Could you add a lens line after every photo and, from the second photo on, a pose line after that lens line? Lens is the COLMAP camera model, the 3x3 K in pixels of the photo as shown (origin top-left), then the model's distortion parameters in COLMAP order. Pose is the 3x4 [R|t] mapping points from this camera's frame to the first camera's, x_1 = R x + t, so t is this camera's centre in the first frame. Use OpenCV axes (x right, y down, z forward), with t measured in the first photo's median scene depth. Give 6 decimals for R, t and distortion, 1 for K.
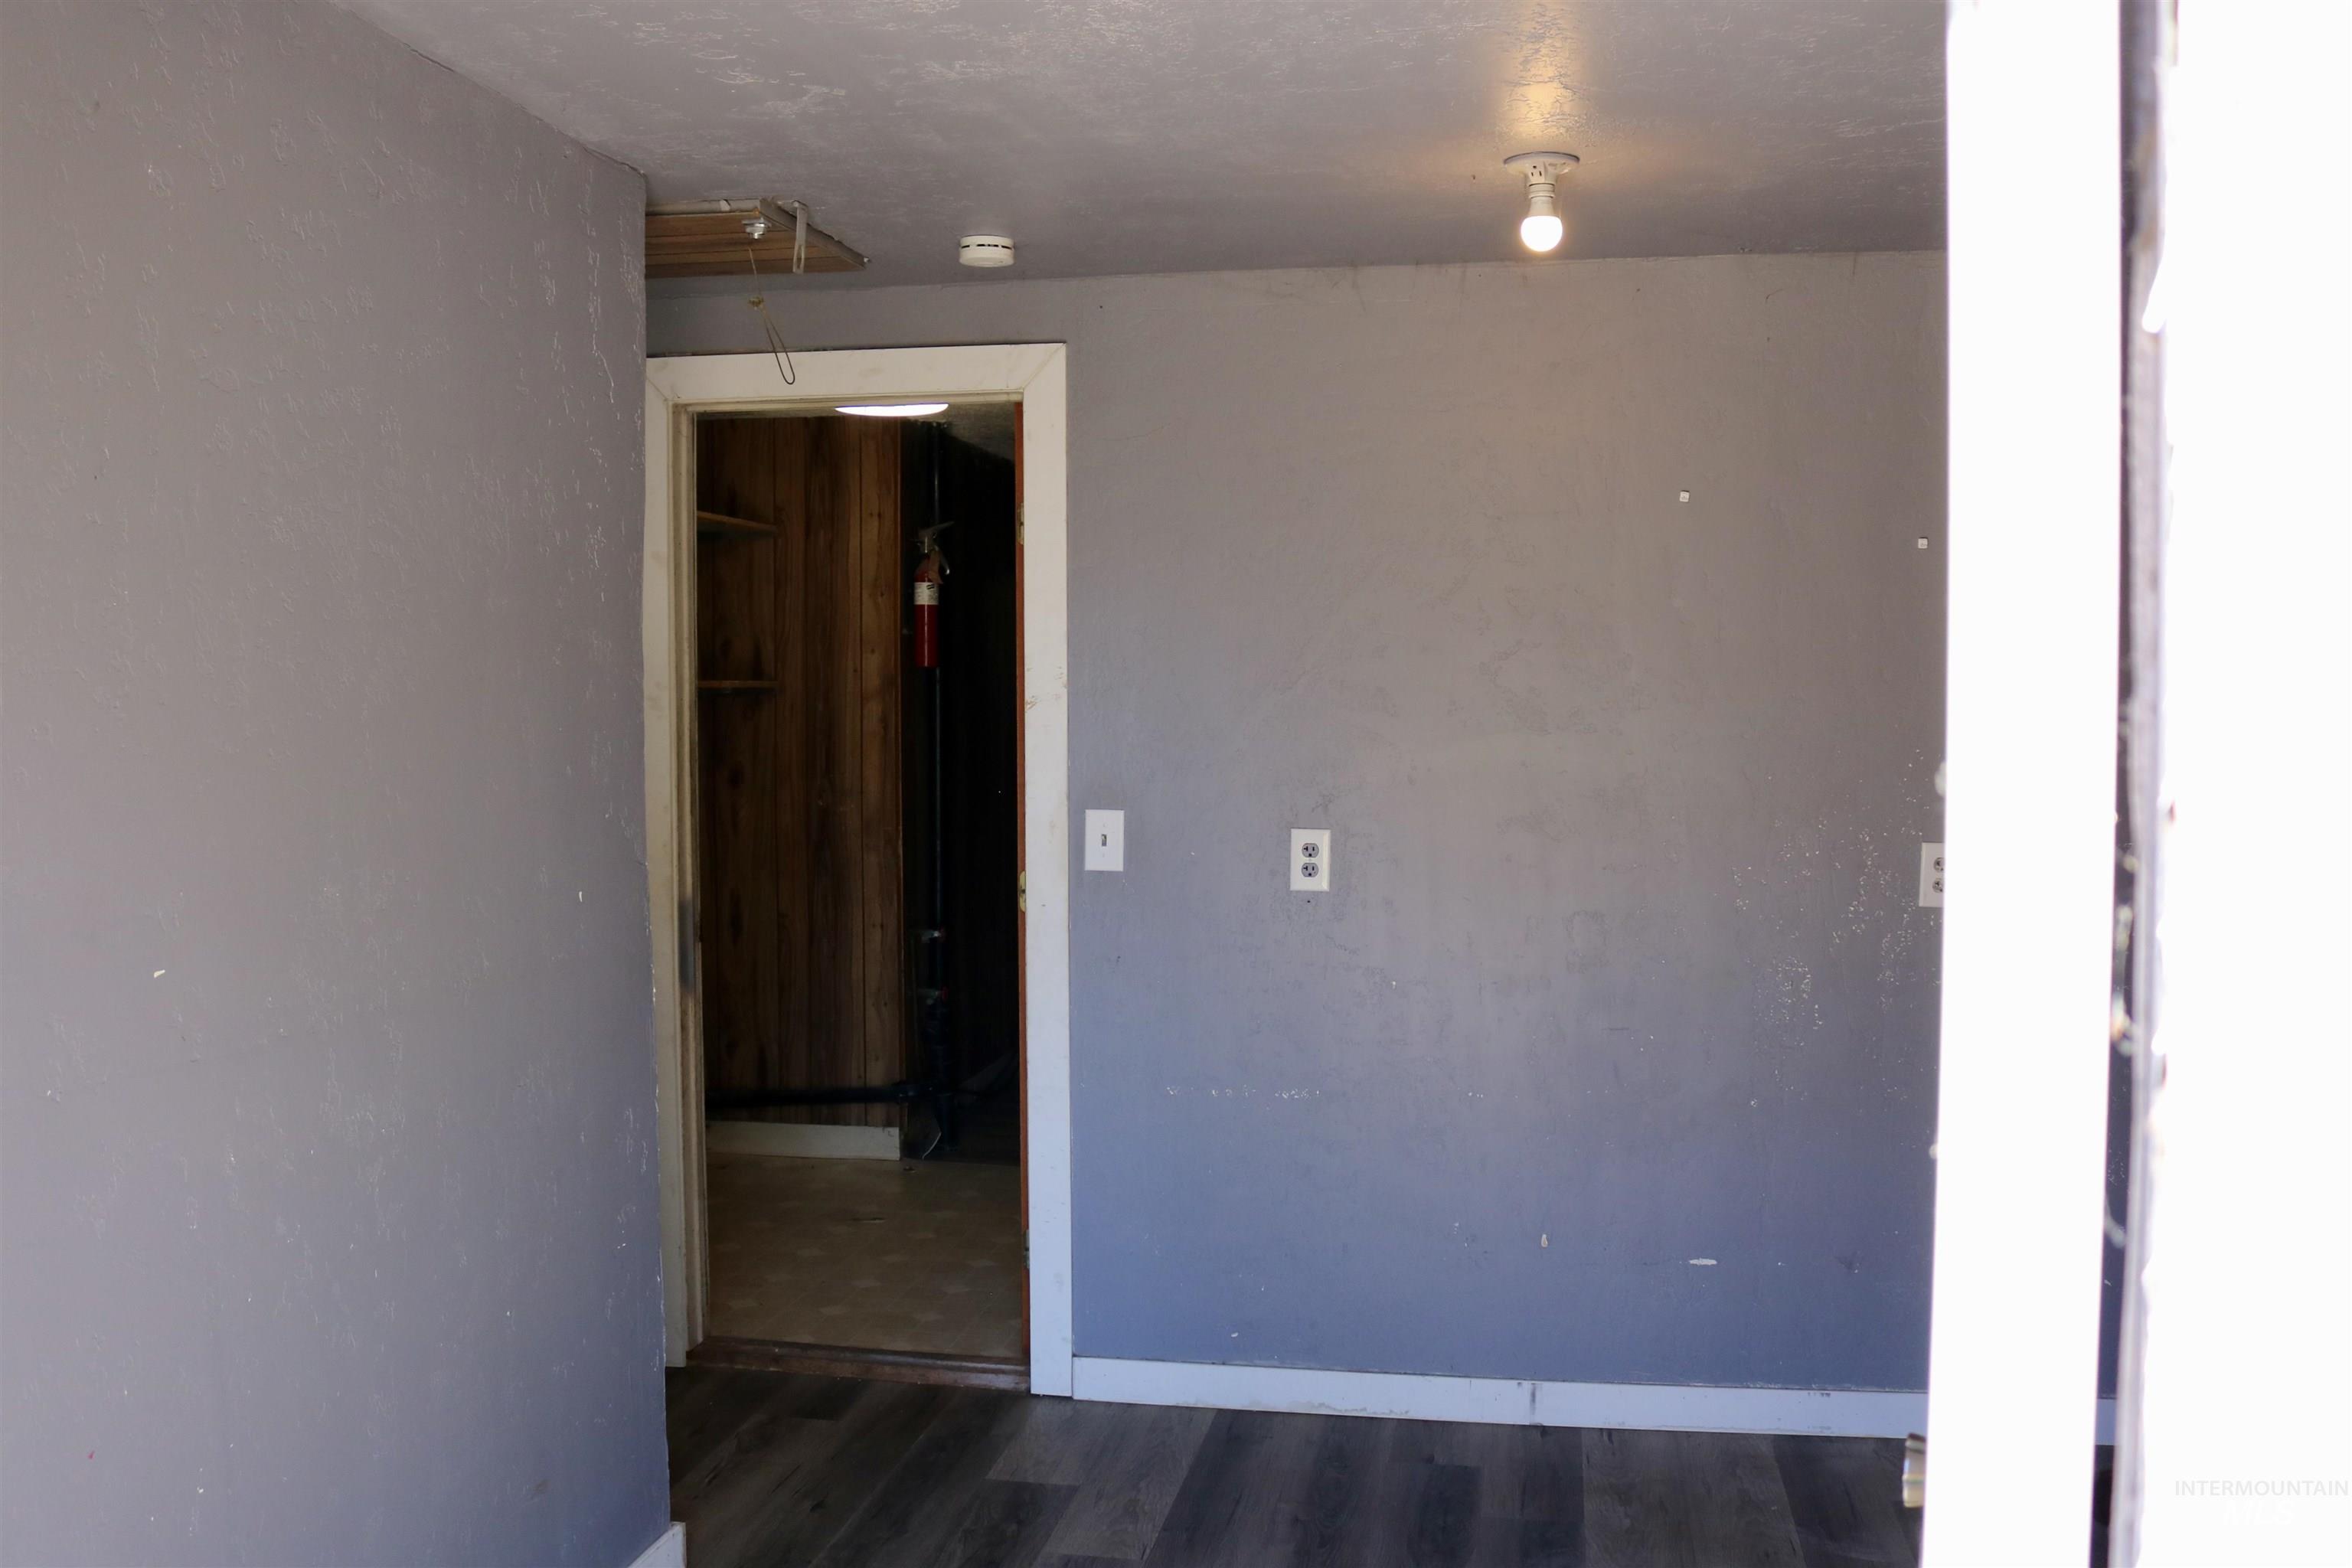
lens RADIAL K [[1985.0, 0, 1165.6], [0, 1985.0, 792.9], [0, 0, 1]] dist [-0.155153, 0.127331]
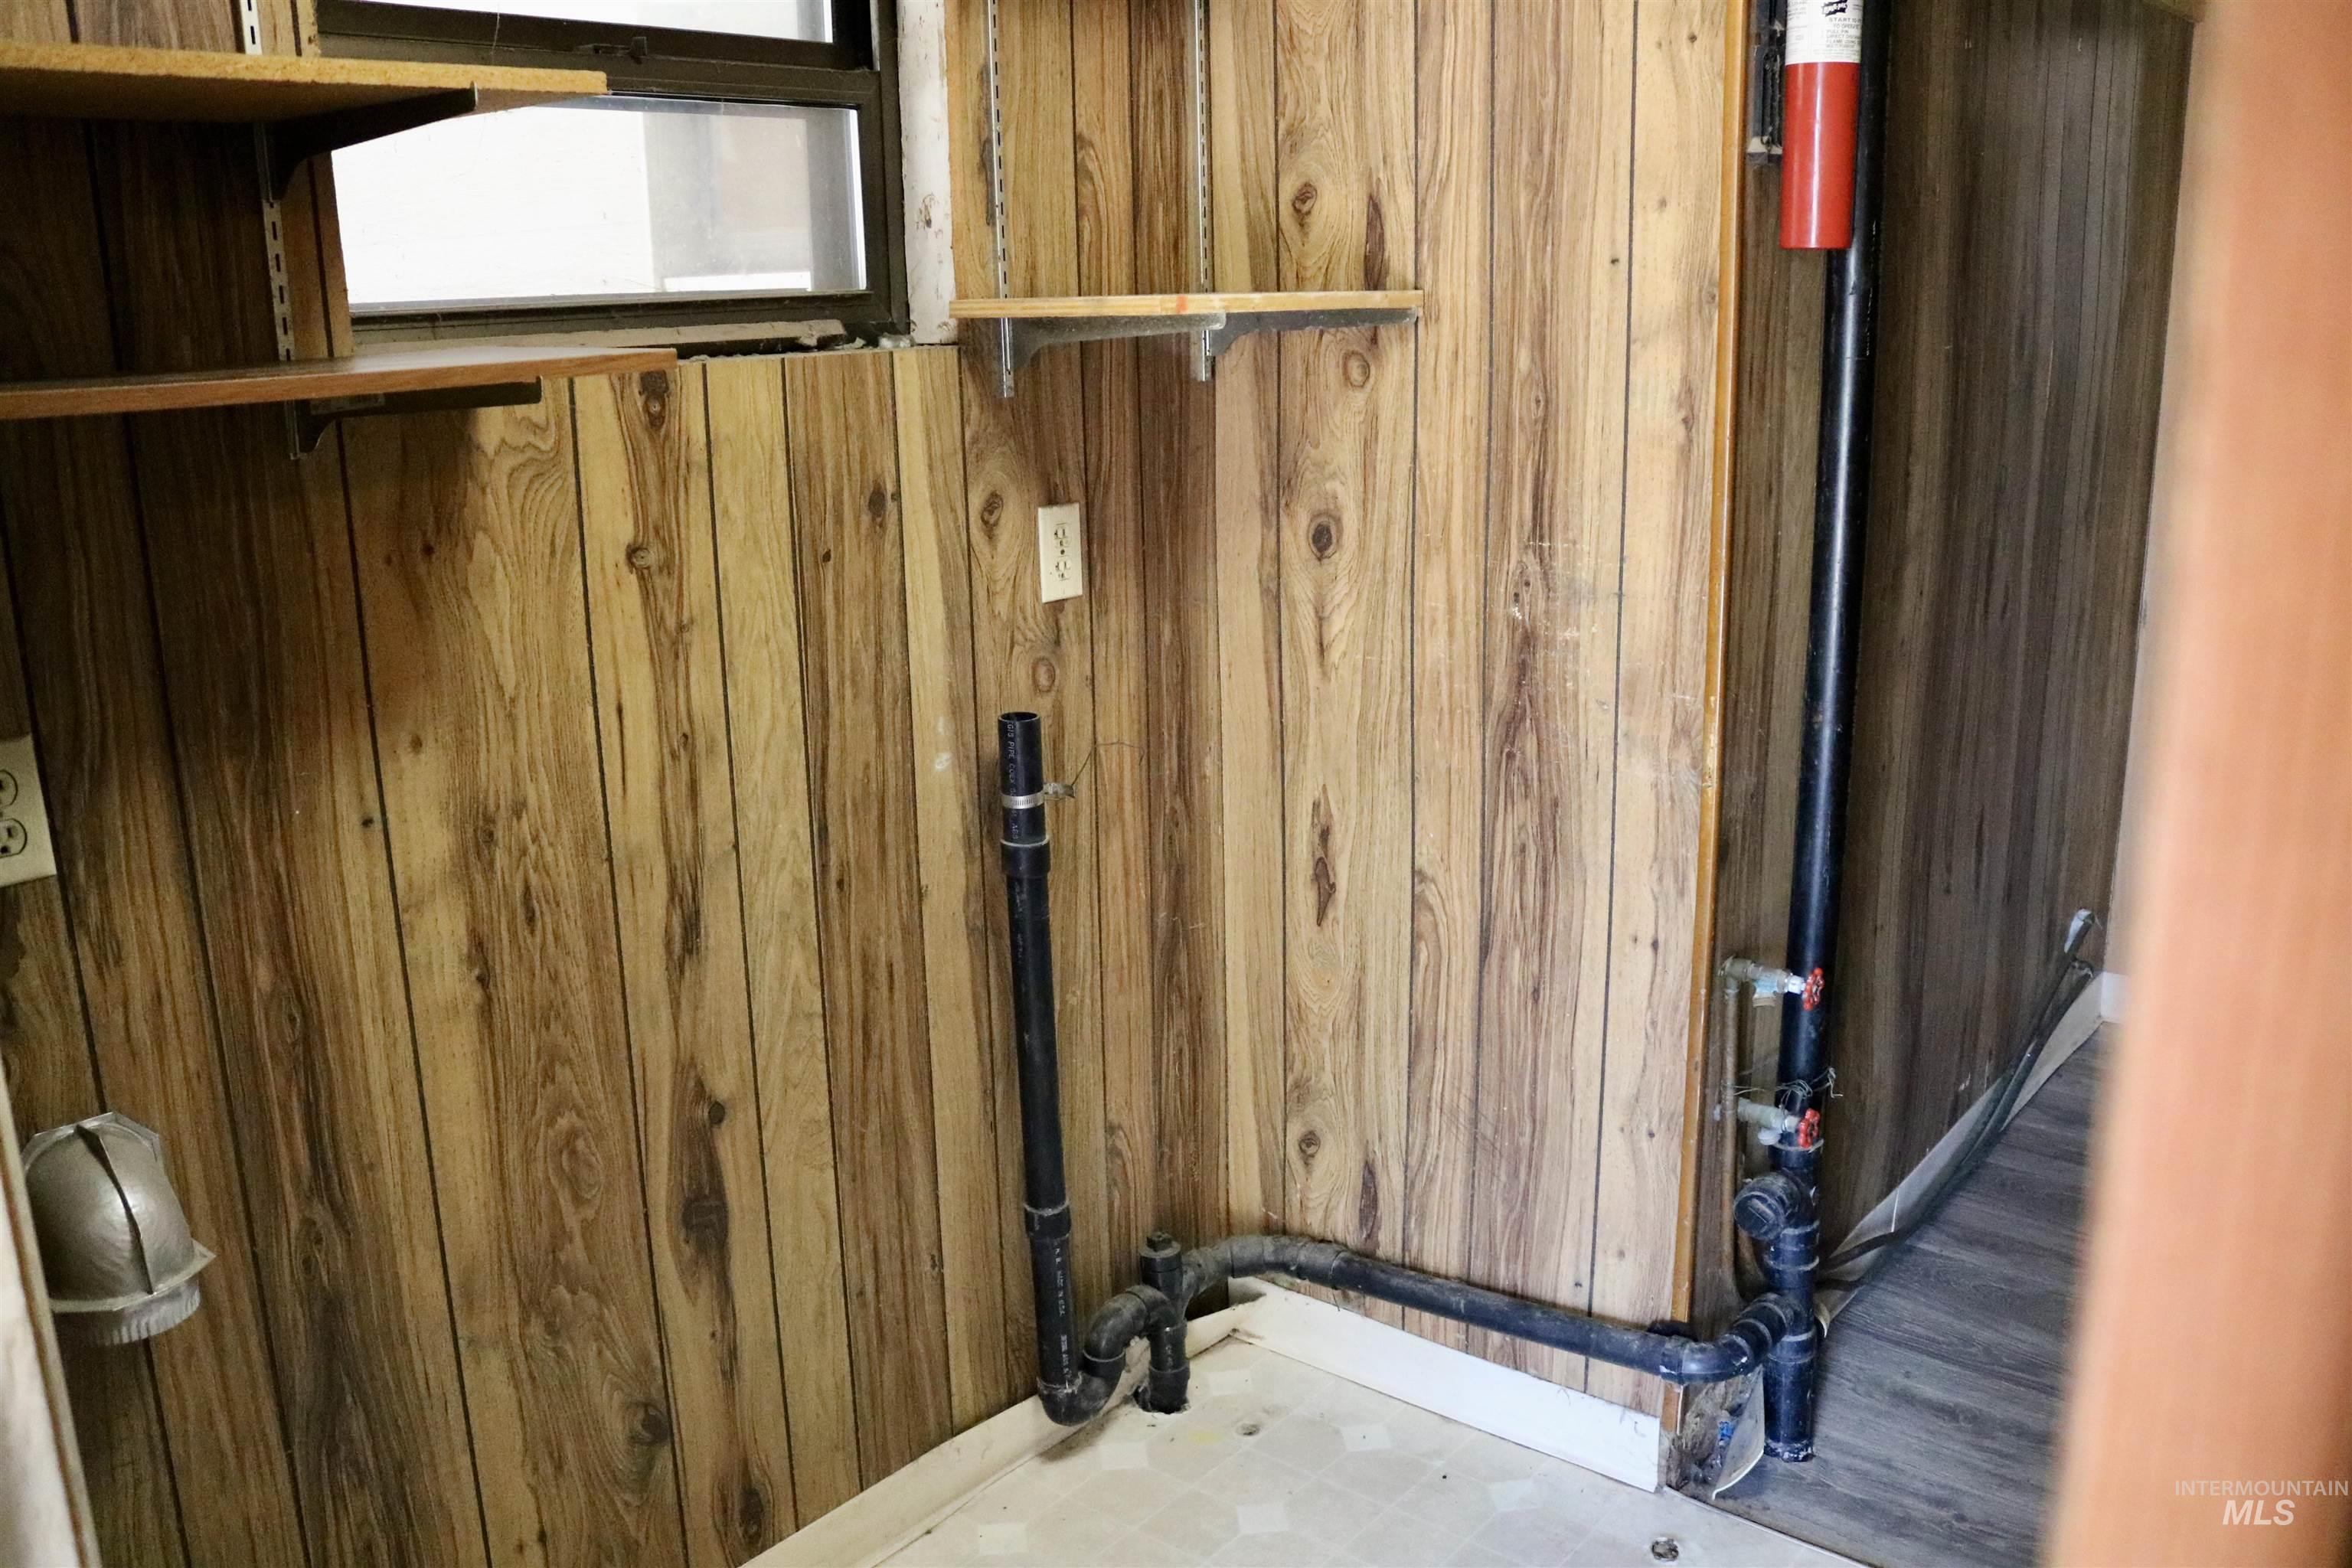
lens RADIAL K [[1985.0, 0, 1165.6], [0, 1985.0, 792.9], [0, 0, 1]] dist [-0.155153, 0.127331]
pose [[0.870278, 0.105497, -0.481131, -0.045633], [-0.005791, 0.978918, 0.204172, -0.038609], [0.492527, -0.174900, 0.852542, 0.632898]]
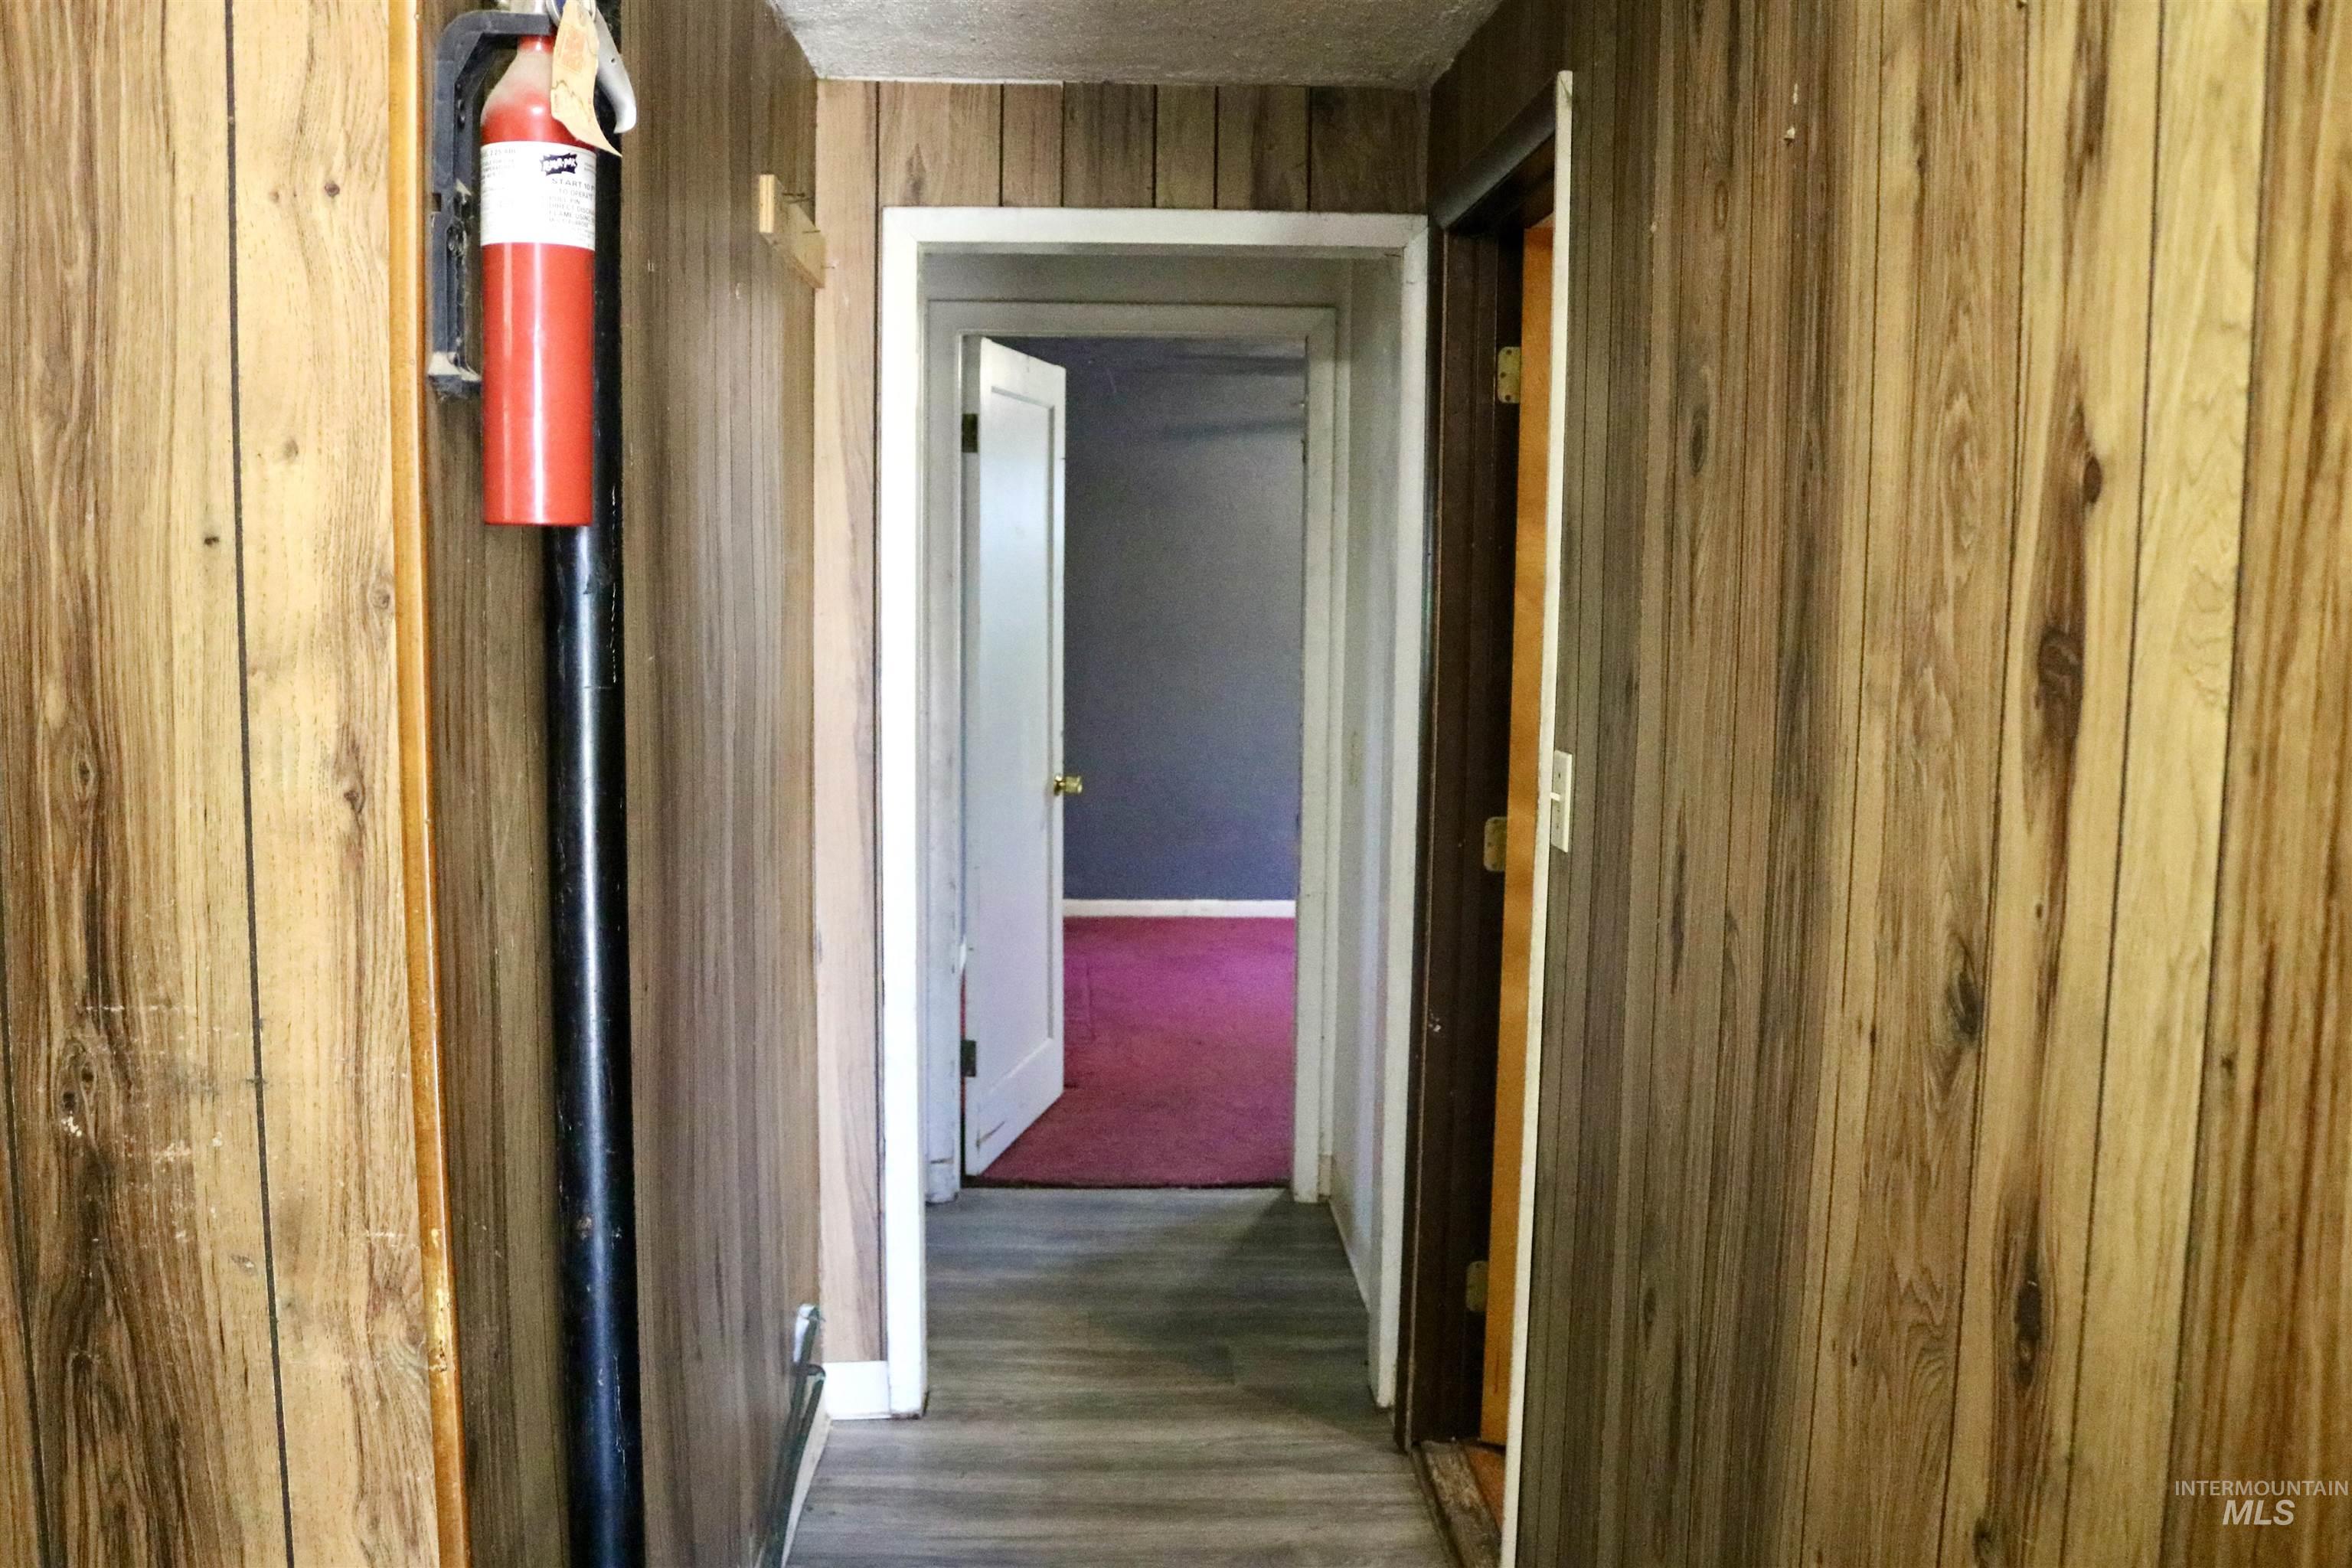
lens RADIAL K [[1985.0, 0, 1165.6], [0, 1985.0, 792.9], [0, 0, 1]] dist [-0.155153, 0.127331]
pose [[0.973980, -0.013375, 0.226240, -0.101418], [-0.000074, 0.998238, 0.059336, -0.046167], [-0.226635, -0.057809, 0.972263, 0.761158]]
